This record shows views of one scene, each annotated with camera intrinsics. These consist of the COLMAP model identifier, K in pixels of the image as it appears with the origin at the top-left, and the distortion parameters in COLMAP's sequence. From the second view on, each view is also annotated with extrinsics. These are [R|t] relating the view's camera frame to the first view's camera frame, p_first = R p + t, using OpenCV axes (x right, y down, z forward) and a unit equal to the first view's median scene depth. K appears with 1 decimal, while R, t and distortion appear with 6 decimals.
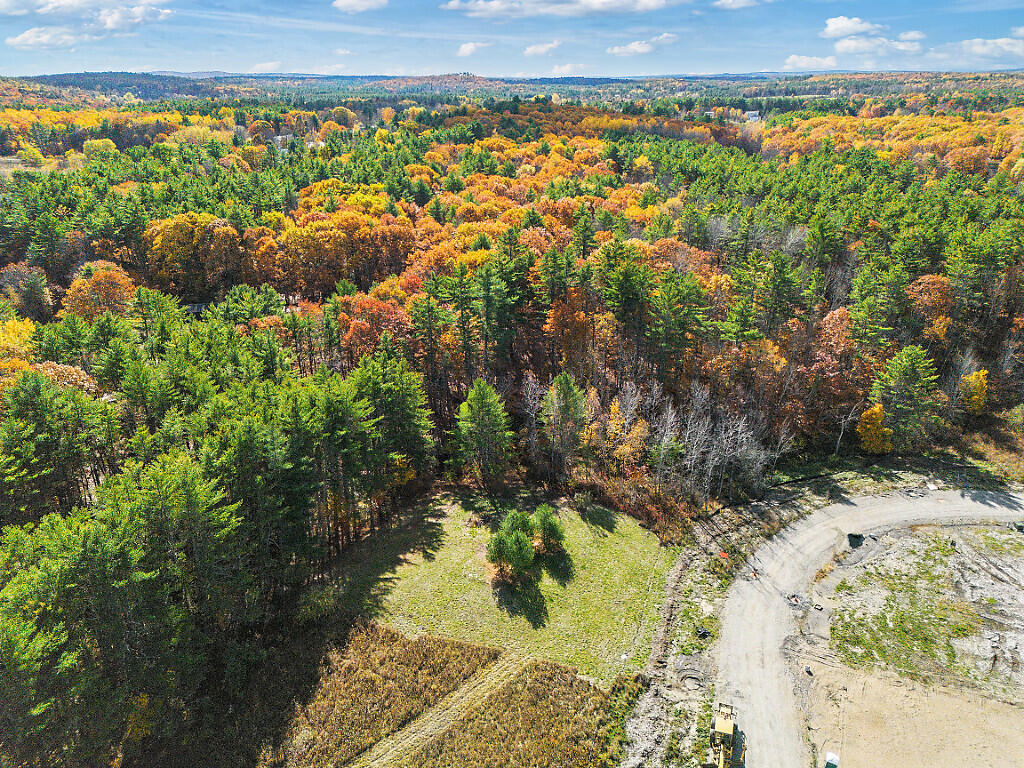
lens RADIAL K [[716.4, 0, 512.0], [0, 716.4, 384.0], [0, 0, 1]] dist [0.083776, -0.076630]
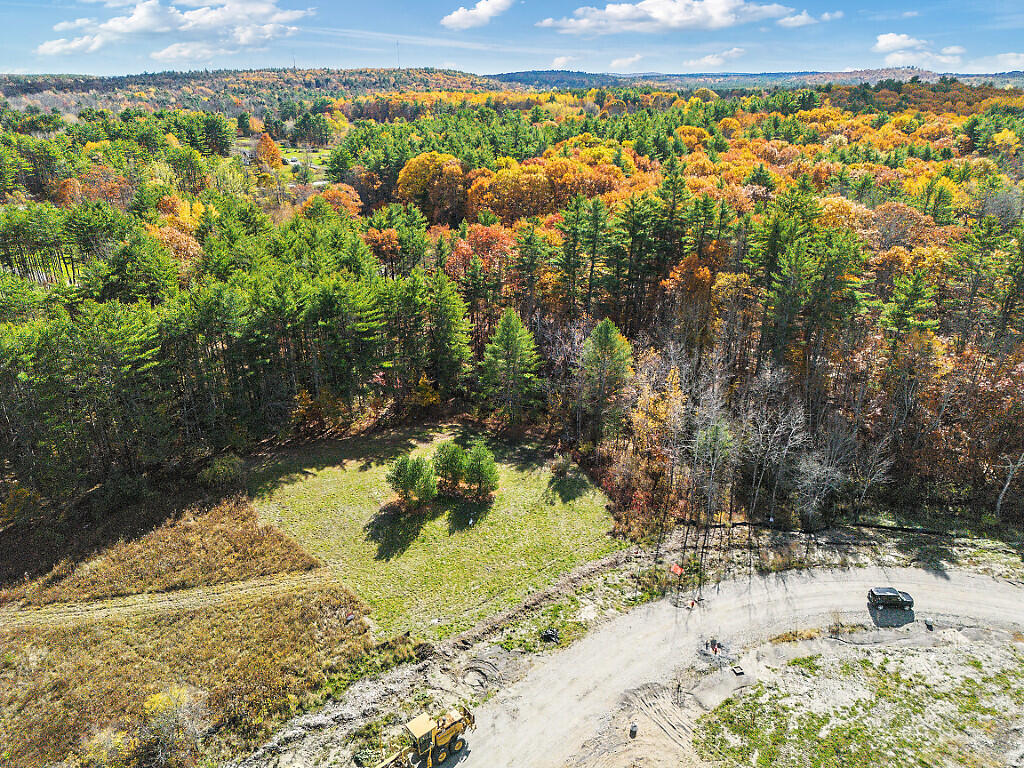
lens RADIAL K [[716.4, 0, 512.0], [0, 716.4, 384.0], [0, 0, 1]] dist [0.083776, -0.076630]
pose [[0.860025, 0.203593, -0.467876, 0.493639], [-0.203947, 0.977676, 0.050545, 0.049988], [0.467722, 0.051952, 0.882348, 0.274054]]
